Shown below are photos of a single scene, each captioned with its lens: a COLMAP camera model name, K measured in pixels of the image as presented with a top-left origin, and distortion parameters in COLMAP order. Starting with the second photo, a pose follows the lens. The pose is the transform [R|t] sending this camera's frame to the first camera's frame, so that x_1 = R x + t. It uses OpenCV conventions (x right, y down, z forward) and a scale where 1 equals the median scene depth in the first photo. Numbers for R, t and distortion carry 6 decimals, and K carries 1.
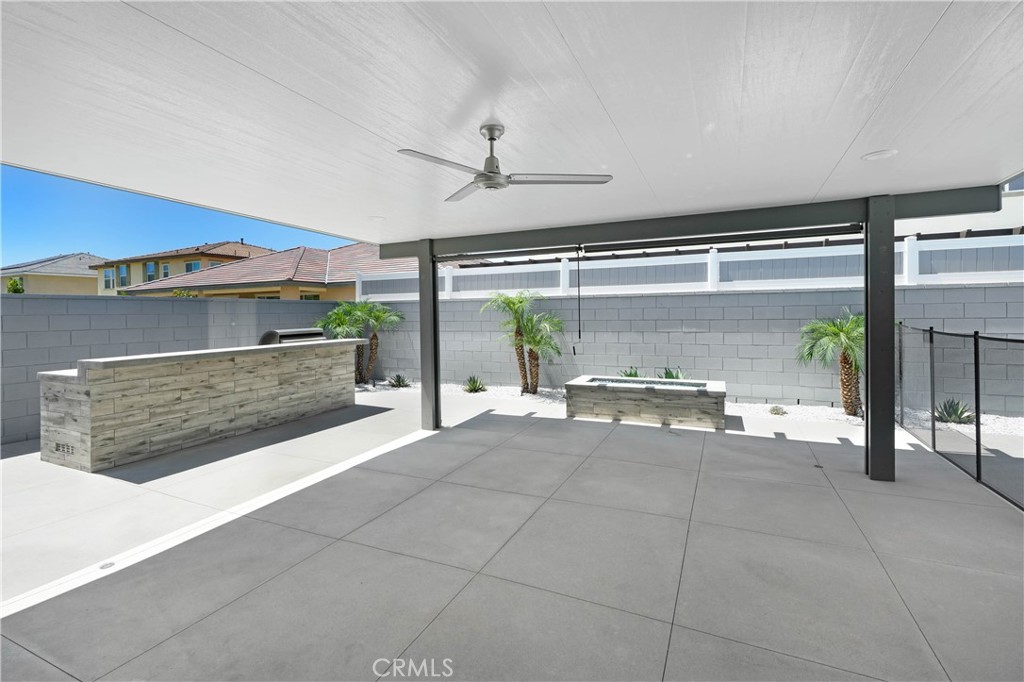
lens RADIAL K [[461.3, 0, 512.2], [0, 461.3, 335.6], [0, 0, 1]] dist [0.000628, -0.000239]
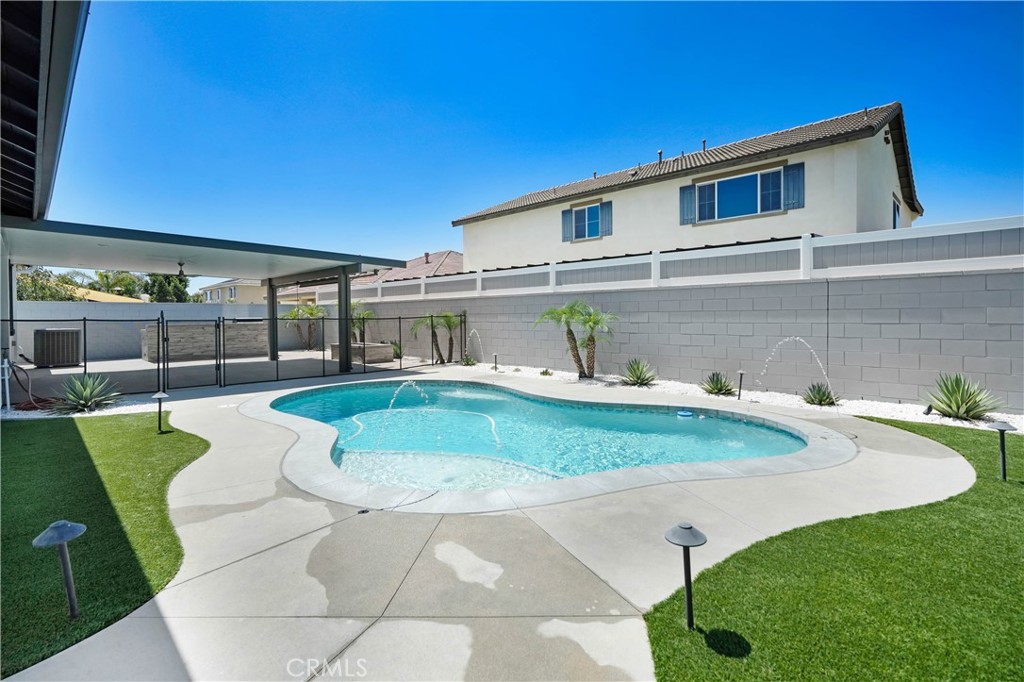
lens RADIAL K [[482.2, 0, 512.0], [0, 482.2, 334.6], [0, 0, 1]] dist [-0.004530, -0.000111]
pose [[0.932814, 0.011344, -0.360179, 0.544520], [-0.005987, 0.999854, 0.015985, 0.005911], [0.360308, -0.012755, 0.932746, -0.260666]]
